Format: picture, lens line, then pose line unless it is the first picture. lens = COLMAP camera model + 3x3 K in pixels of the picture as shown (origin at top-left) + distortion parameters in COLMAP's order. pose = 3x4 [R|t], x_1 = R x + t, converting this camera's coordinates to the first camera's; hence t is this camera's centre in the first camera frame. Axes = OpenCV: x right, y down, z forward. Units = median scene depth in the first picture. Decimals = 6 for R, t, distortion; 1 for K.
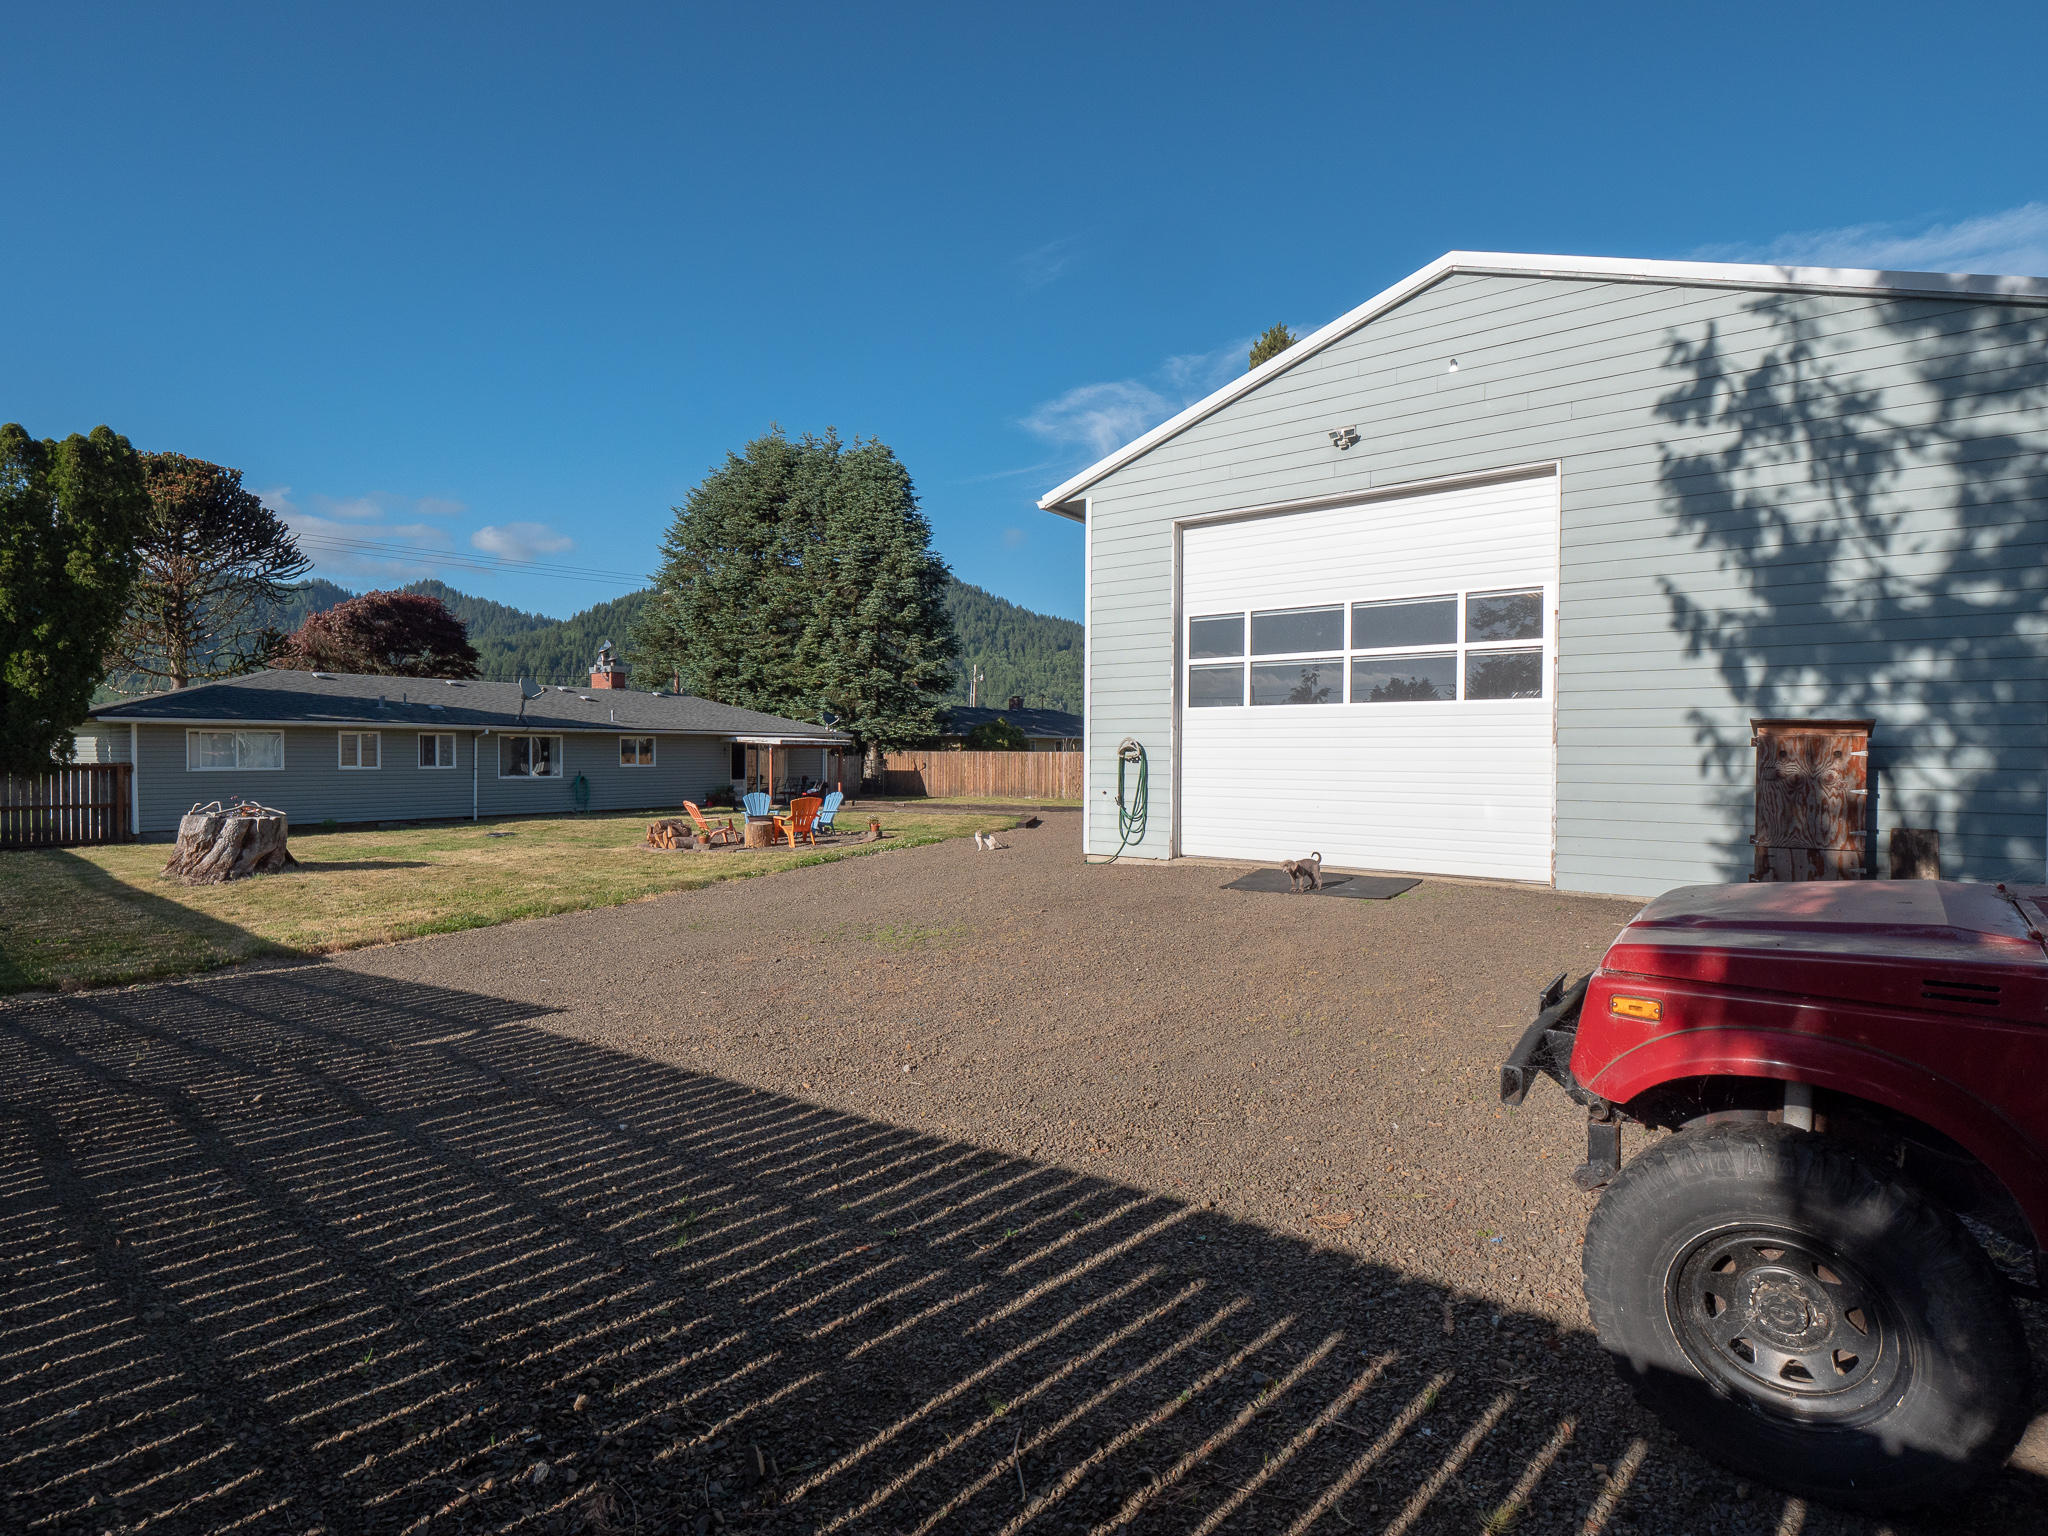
lens RADIAL K [[991.2, 0, 1026.6], [0, 991.2, 775.5], [0, 0, 1]] dist [-0.013018, -0.000044]
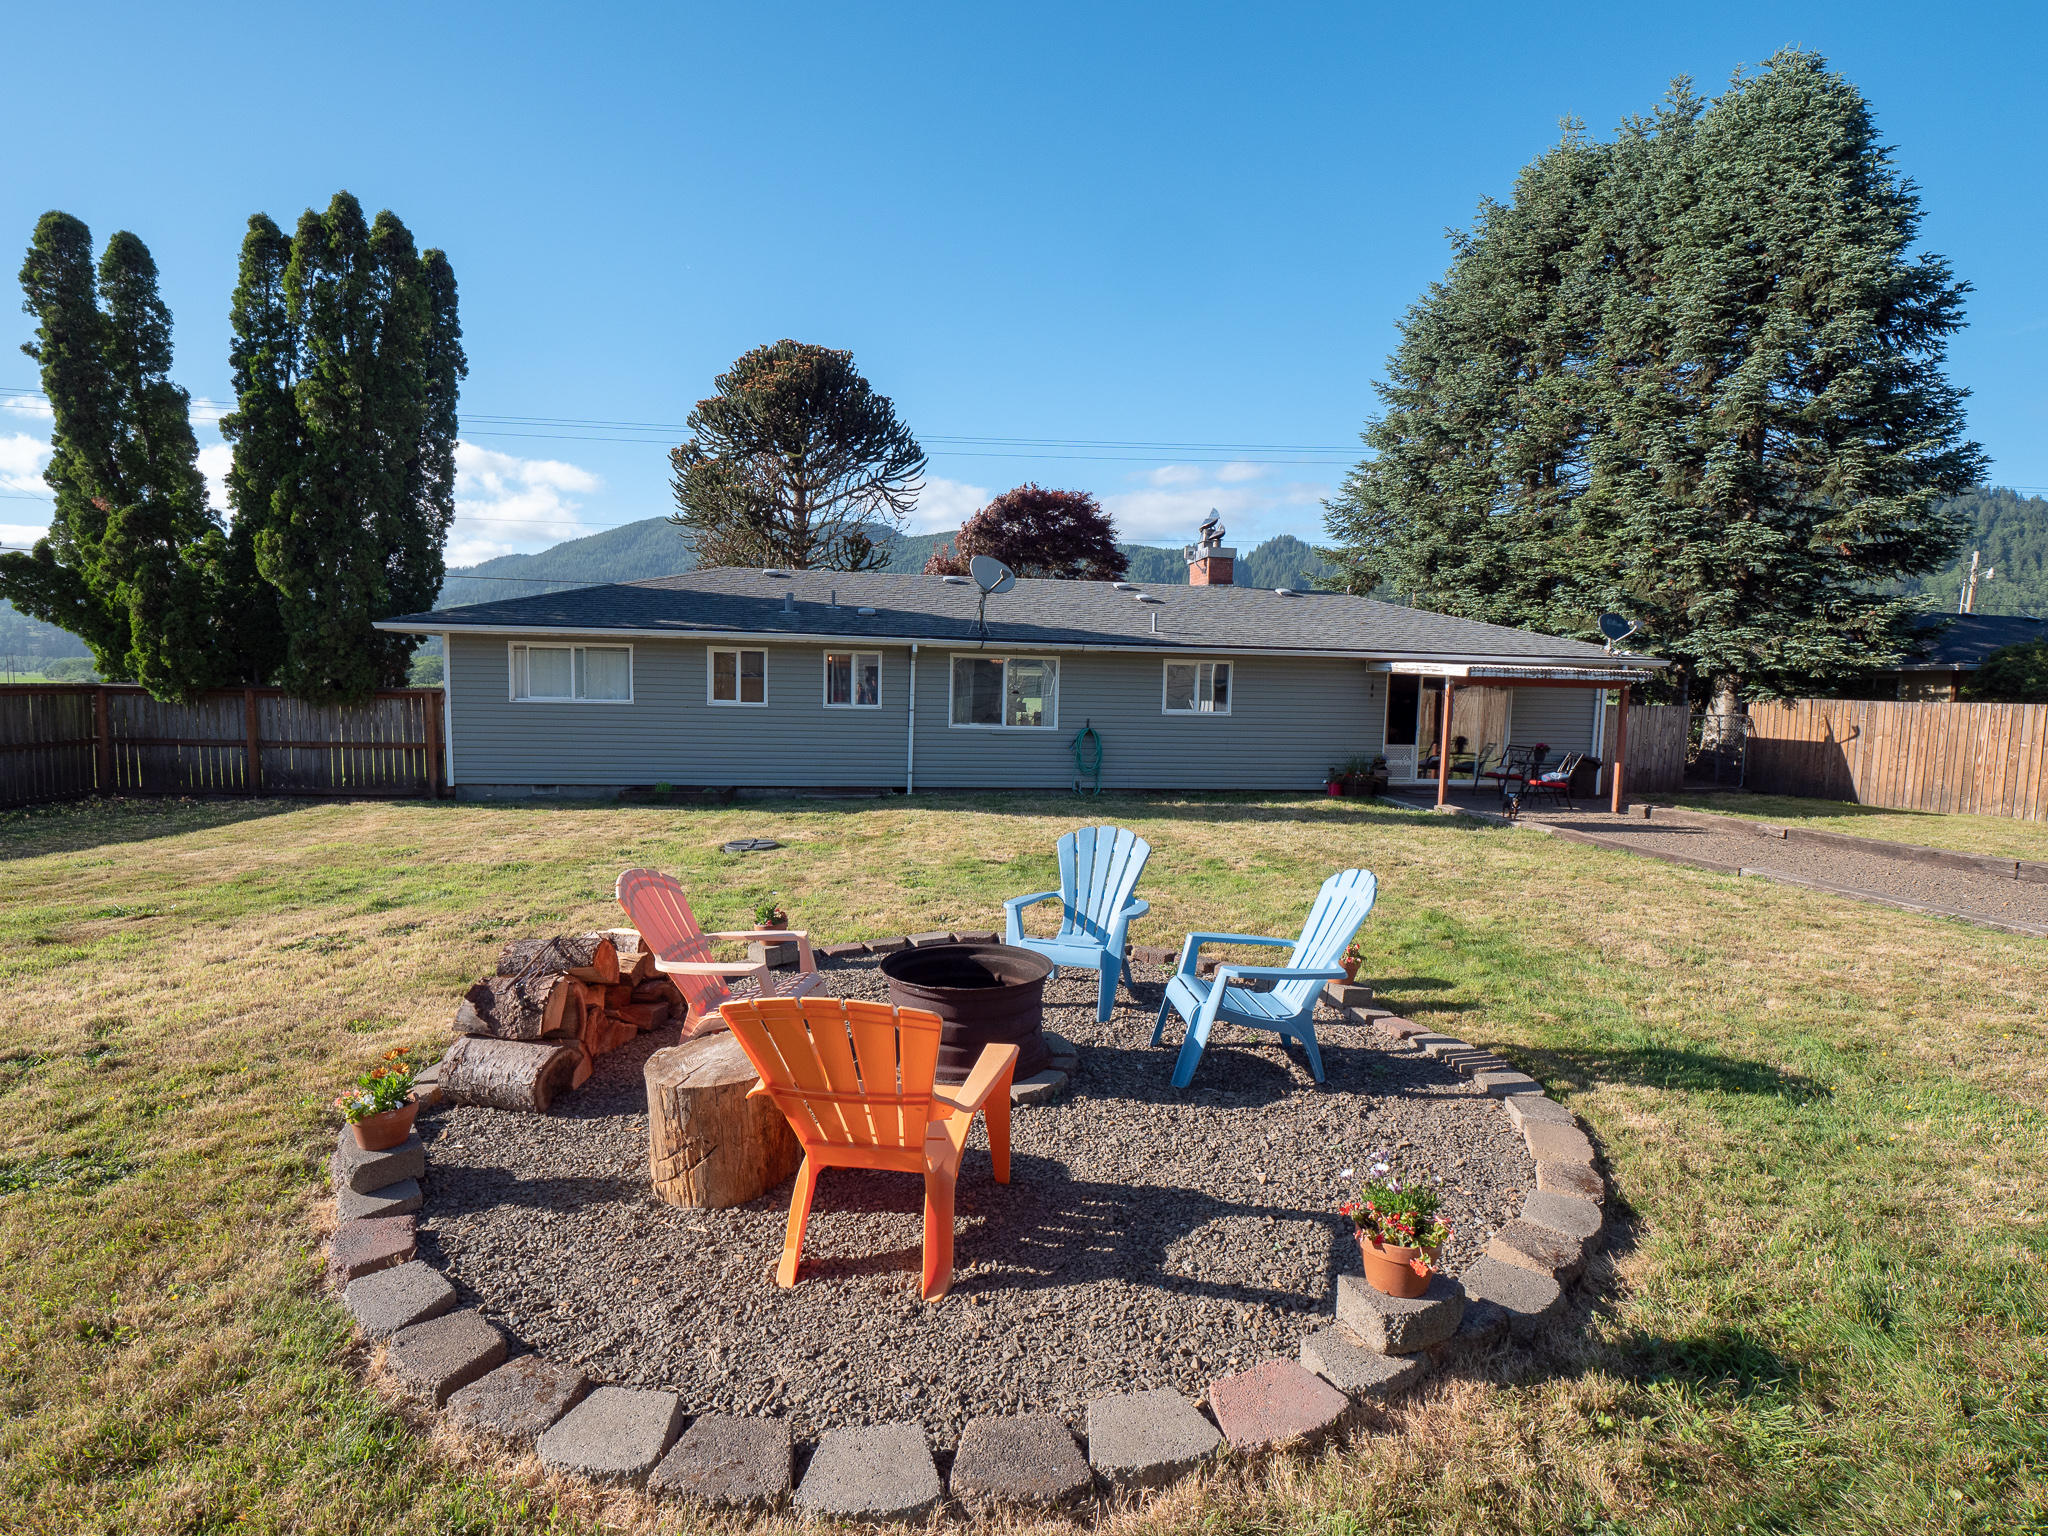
lens RADIAL K [[991.2, 0, 1026.6], [0, 991.2, 775.5], [0, 0, 1]] dist [-0.013018, -0.000044]
pose [[0.698833, 0.077853, -0.711036, -0.047164], [-0.035894, 0.996624, 0.073845, -0.009799], [0.714384, -0.026083, 0.699268, 0.419924]]
